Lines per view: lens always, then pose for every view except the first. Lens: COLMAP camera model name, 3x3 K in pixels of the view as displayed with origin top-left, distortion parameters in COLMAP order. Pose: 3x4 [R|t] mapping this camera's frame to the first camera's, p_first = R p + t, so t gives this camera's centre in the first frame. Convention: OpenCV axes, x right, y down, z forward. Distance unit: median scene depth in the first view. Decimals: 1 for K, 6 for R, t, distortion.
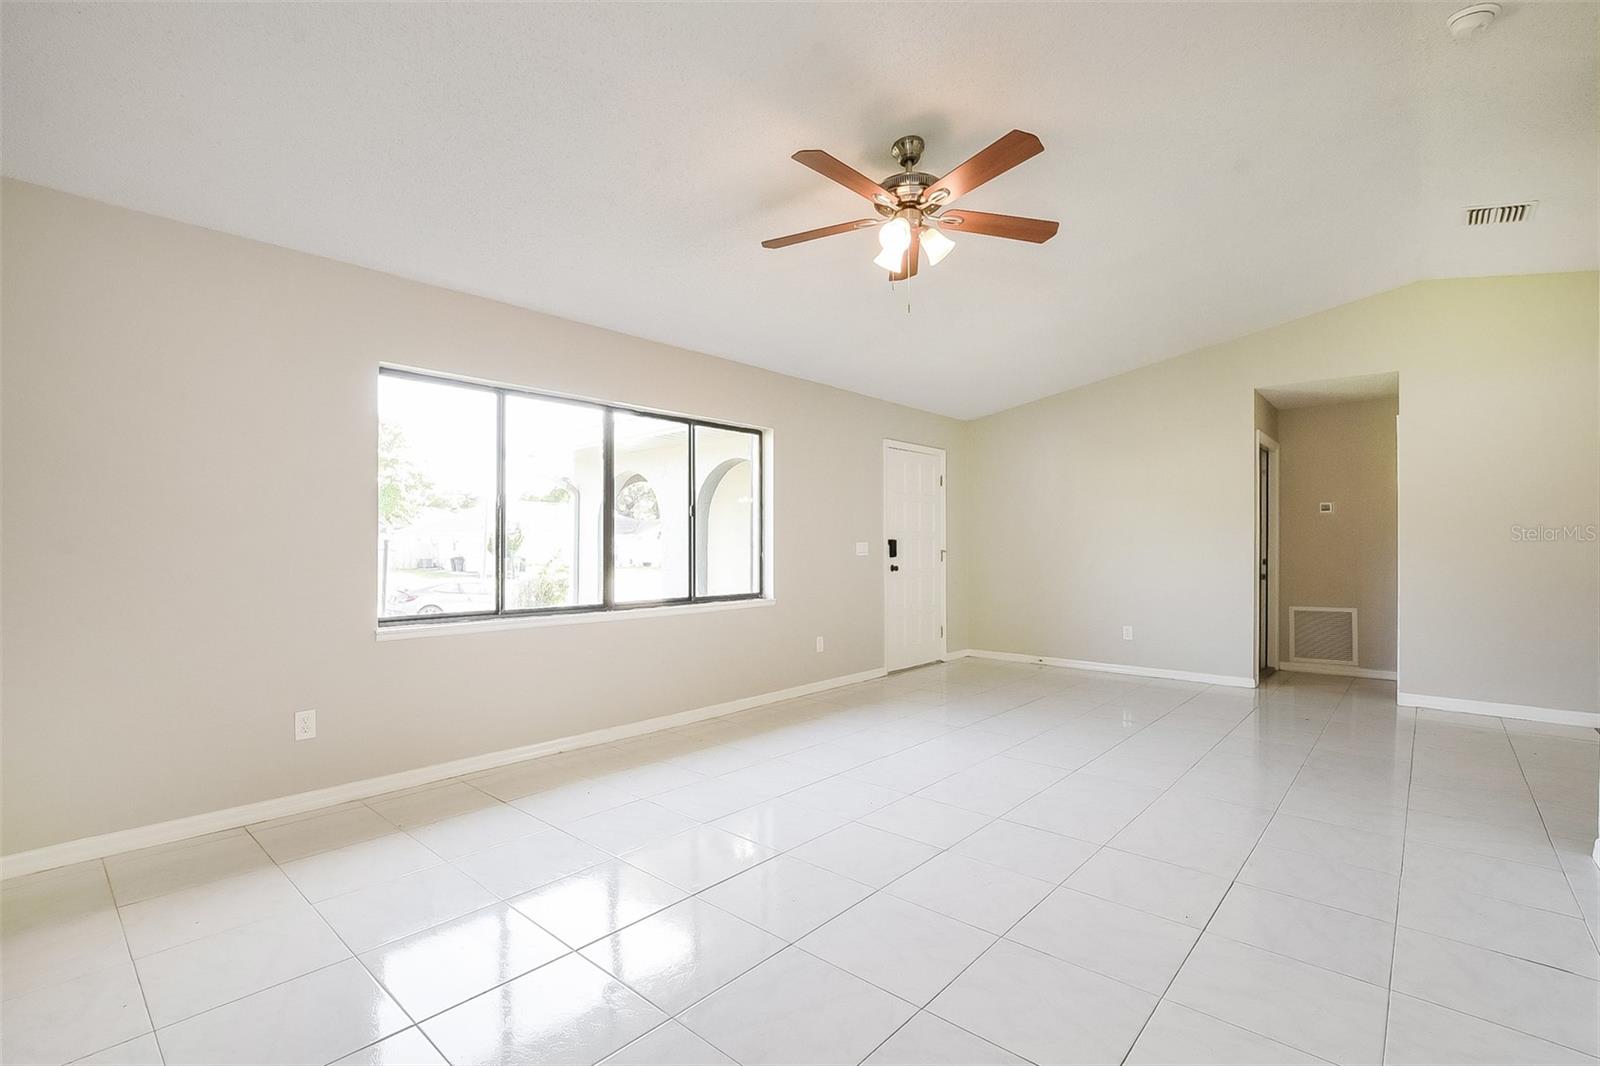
lens RADIAL K [[724.7, 0, 791.6], [0, 724.7, 550.4], [0, 0, 1]] dist [-0.021031, 0.001806]
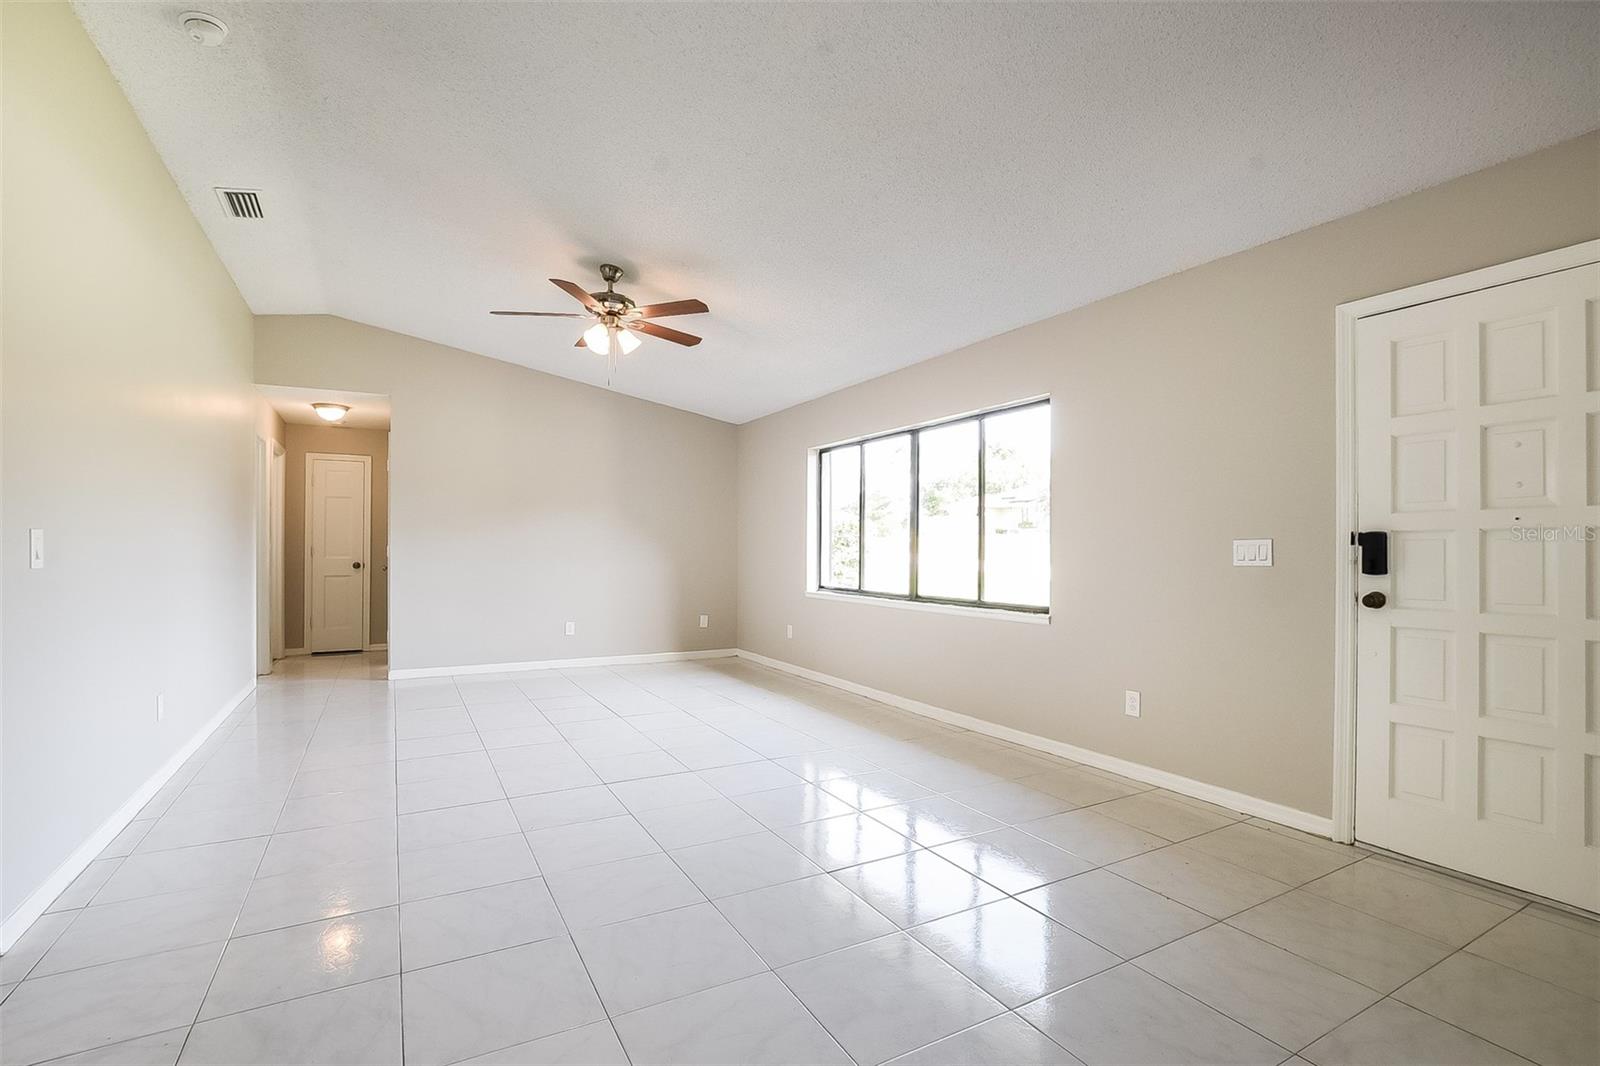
lens RADIAL K [[724.7, 0, 791.6], [0, 724.7, 550.4], [0, 0, 1]] dist [-0.021031, 0.001806]
pose [[-0.322107, 0.010864, -0.946641, 0.844018], [0.000257, 0.999935, 0.011388, -0.012276], [0.946703, 0.003425, -0.322089, 1.072235]]
